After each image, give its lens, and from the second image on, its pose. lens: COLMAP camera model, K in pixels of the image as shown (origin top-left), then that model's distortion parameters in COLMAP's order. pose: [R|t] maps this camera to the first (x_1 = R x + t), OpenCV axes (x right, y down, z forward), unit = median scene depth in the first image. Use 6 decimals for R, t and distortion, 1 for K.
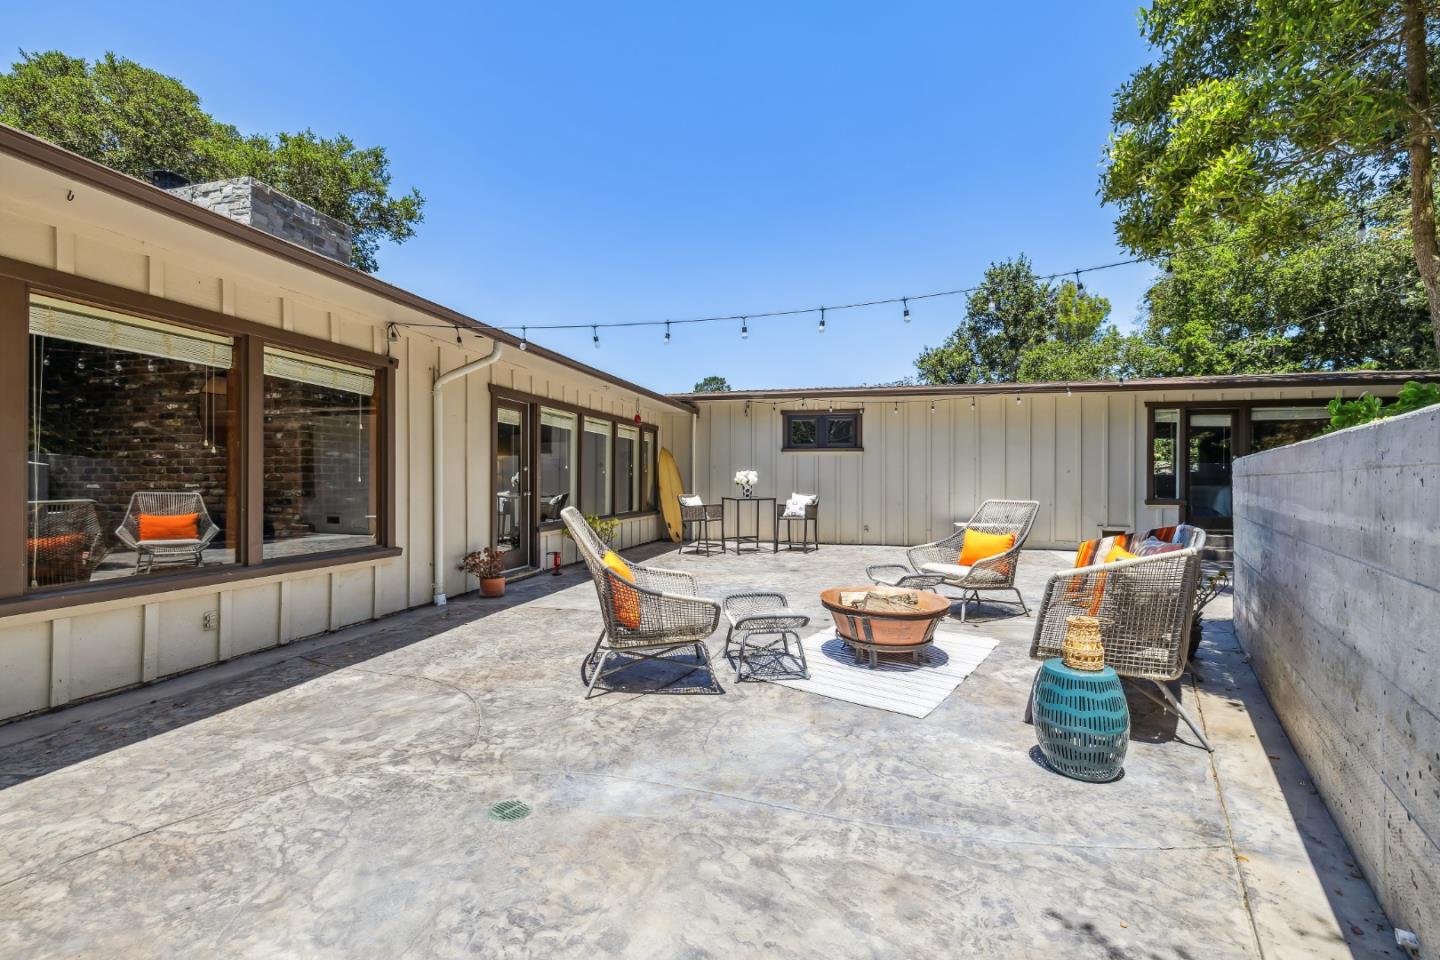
lens RADIAL K [[610.1, 0, 726.8], [0, 610.1, 470.6], [0, 0, 1]] dist [0.003345, -0.000114]
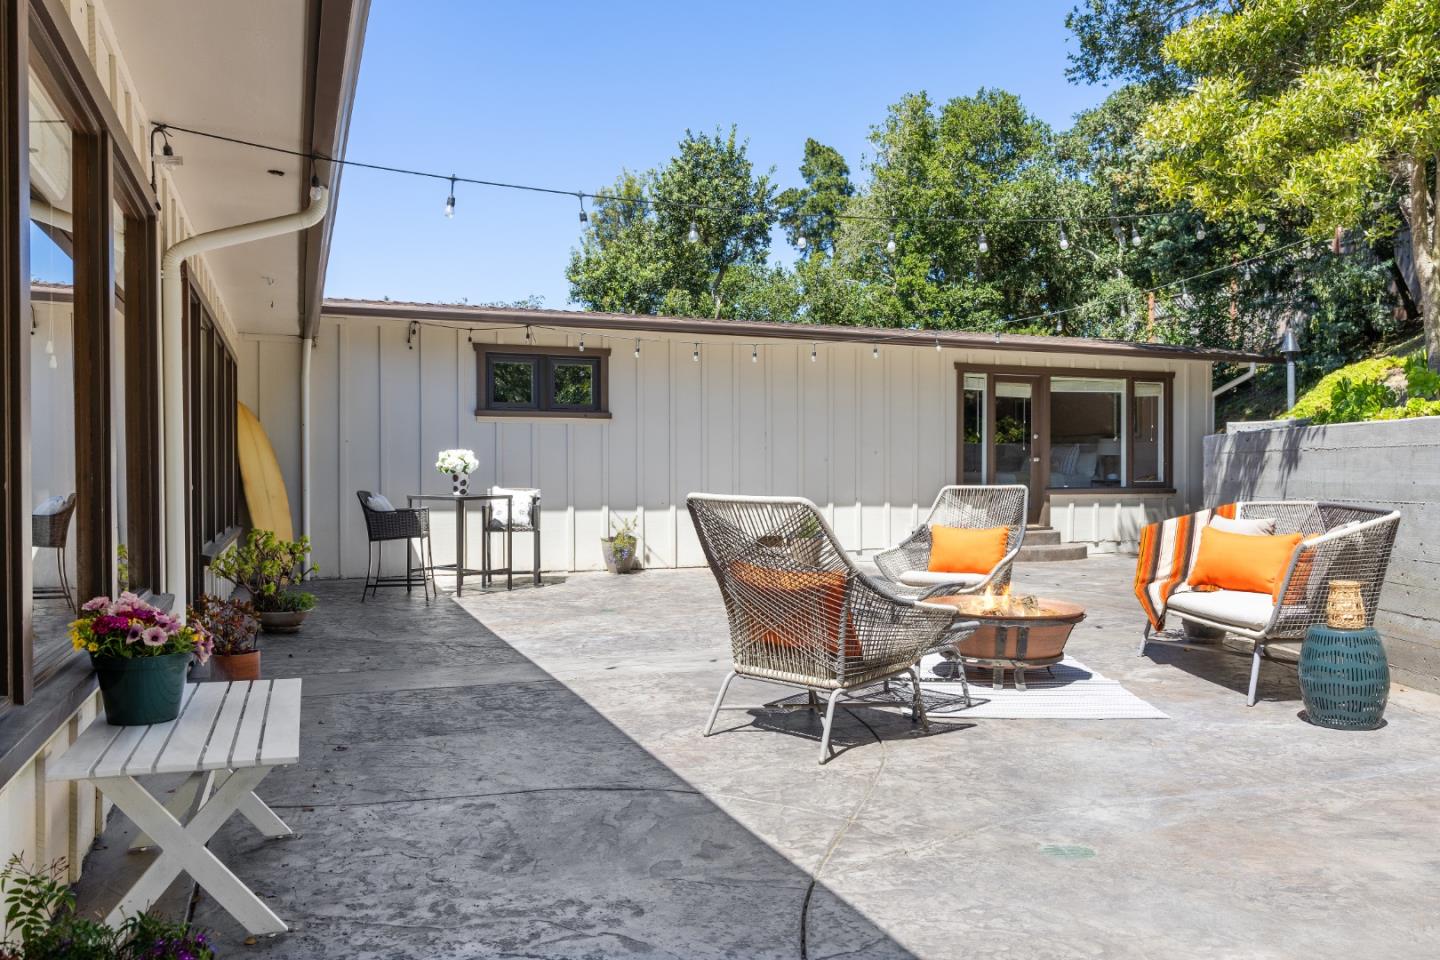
lens RADIAL K [[1113.9, 0, 733.0], [0, 1113.9, 481.7], [0, 0, 1]] dist [-0.021180, 0.029430]
pose [[0.816421, -0.009679, 0.577376, -0.920154], [-0.003247, 0.999767, 0.021352, 0.022662], [-0.577448, -0.019307, 0.816199, 0.040084]]
